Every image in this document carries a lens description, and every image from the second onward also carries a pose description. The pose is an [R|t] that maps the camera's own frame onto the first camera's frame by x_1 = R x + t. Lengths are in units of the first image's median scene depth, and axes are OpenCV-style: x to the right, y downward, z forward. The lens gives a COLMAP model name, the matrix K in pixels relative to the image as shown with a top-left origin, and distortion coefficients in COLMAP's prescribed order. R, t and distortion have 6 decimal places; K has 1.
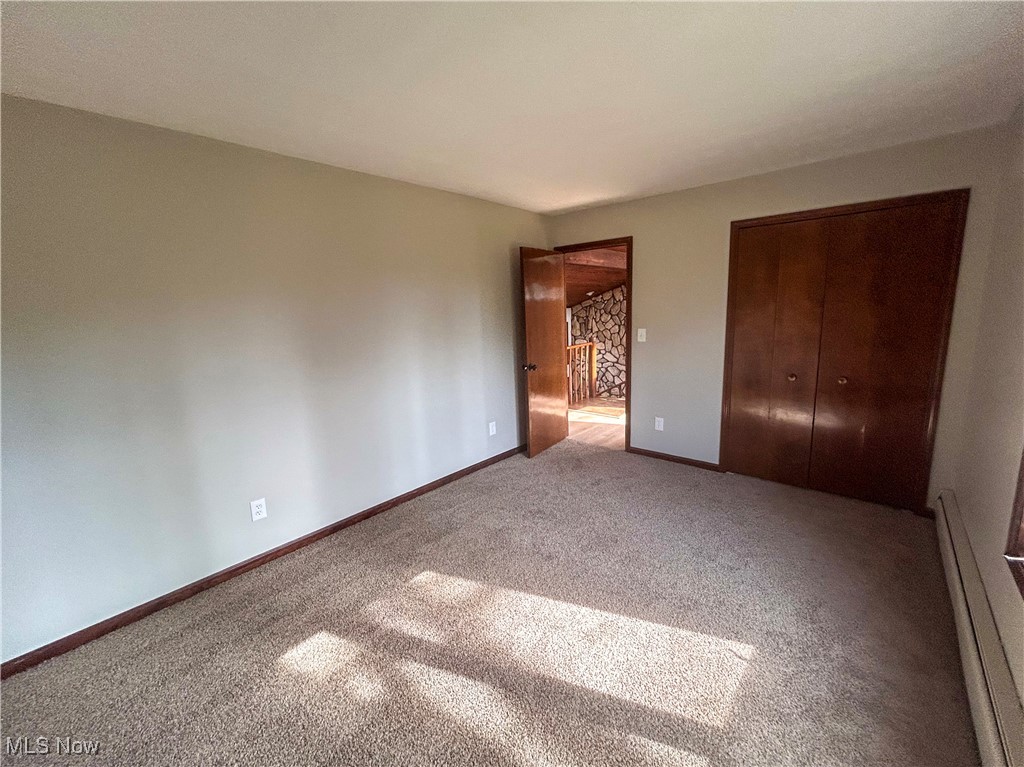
lens RADIAL K [[421.1, 0, 506.7], [0, 421.1, 387.2], [0, 0, 1]] dist [-0.003248, 0.001696]
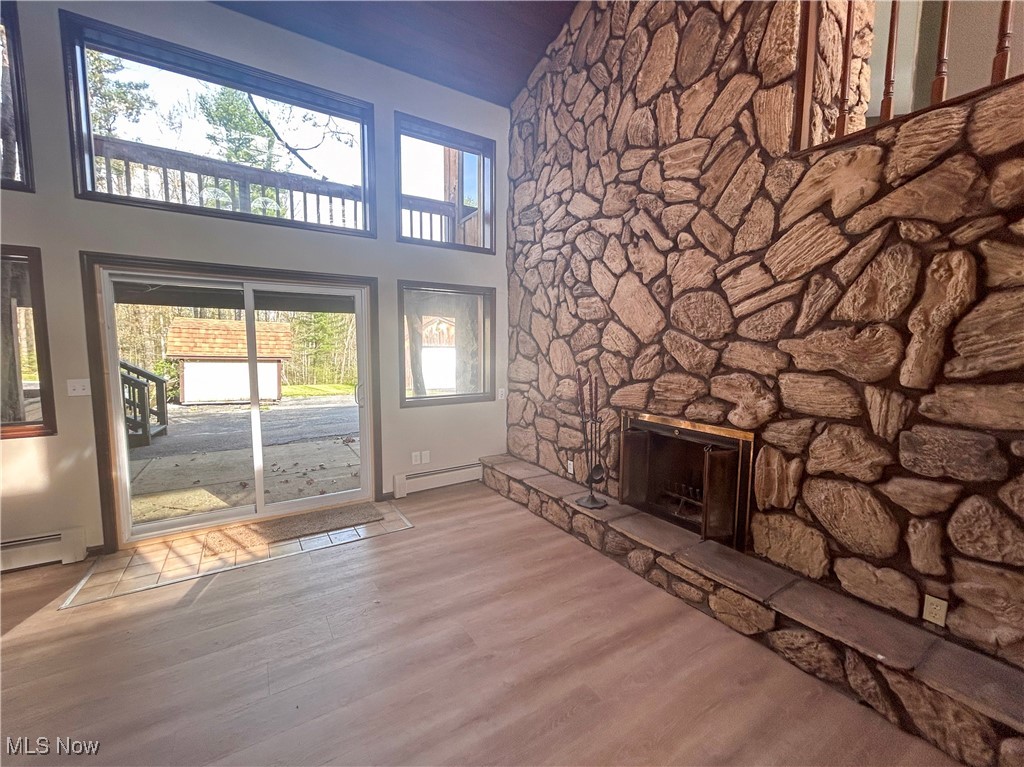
lens RADIAL K [[421.1, 0, 518.3], [0, 421.1, 392.1], [0, 0, 1]] dist [-0.003248, 0.001696]
pose [[0.961727, 0.073090, -0.264080, 0.294580], [-0.095008, 0.992928, -0.071184, 0.101512], [0.257010, 0.093549, 0.961870, 0.684559]]
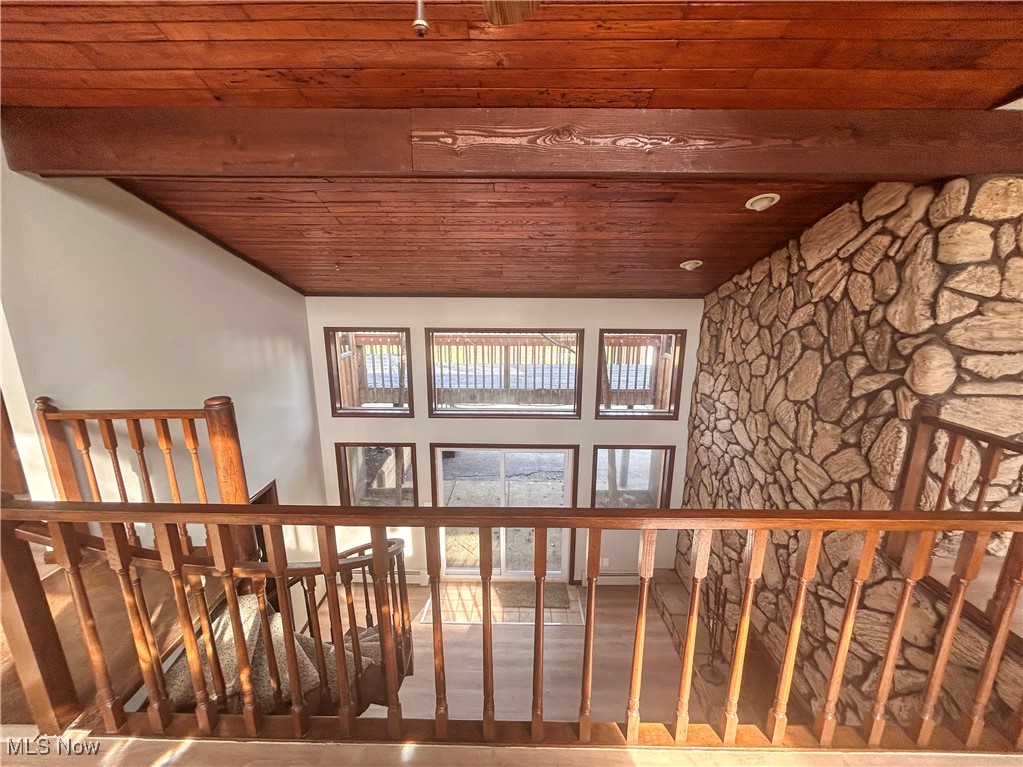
lens RADIAL K [[420.7, 0, 509.6], [0, 420.7, 385.2], [0, 0, 1]] dist [-0.003248, 0.001696]
pose [[0.645853, 0.214679, -0.732658, 0.378941], [-0.167768, 0.976103, 0.138120, -0.132458], [0.744801, 0.033711, 0.666435, 0.586300]]
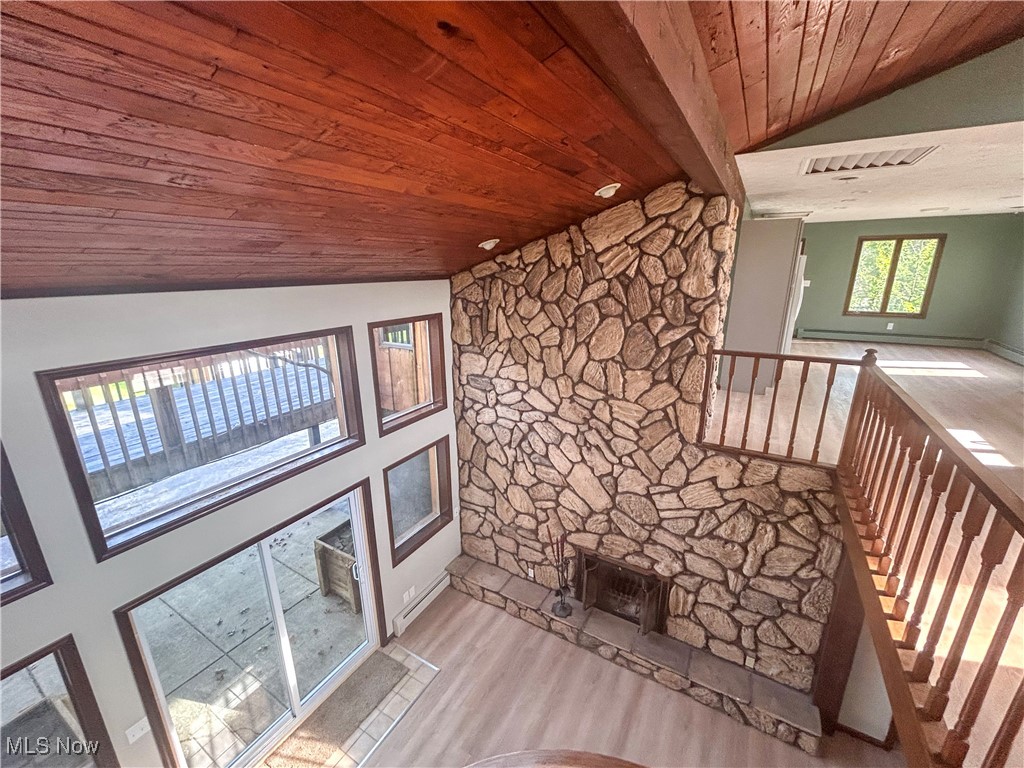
lens RADIAL K [[421.1, 0, 513.2], [0, 421.1, 383.7], [0, 0, 1]] dist [-0.003248, 0.001696]
pose [[0.980195, -0.020546, 0.196967, 0.136390], [0.003130, 0.996087, 0.088324, -0.126186], [-0.198011, -0.085958, 0.976423, 0.590177]]
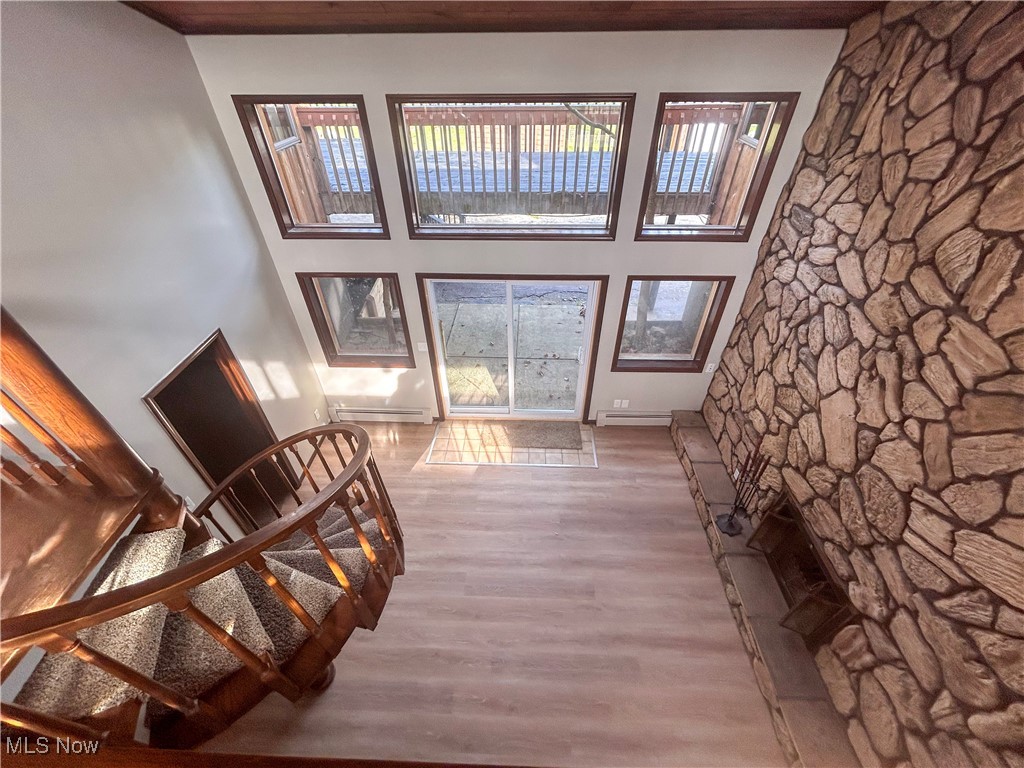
lens RADIAL K [[421.1, 0, 512.2], [0, 421.1, 386.7], [0, 0, 1]] dist [-0.003248, 0.001696]
pose [[0.632606, 0.523598, -0.570662, 0.298686], [-0.158487, 0.808766, 0.566374, -0.129658], [0.758084, -0.267849, 0.594613, 0.659658]]
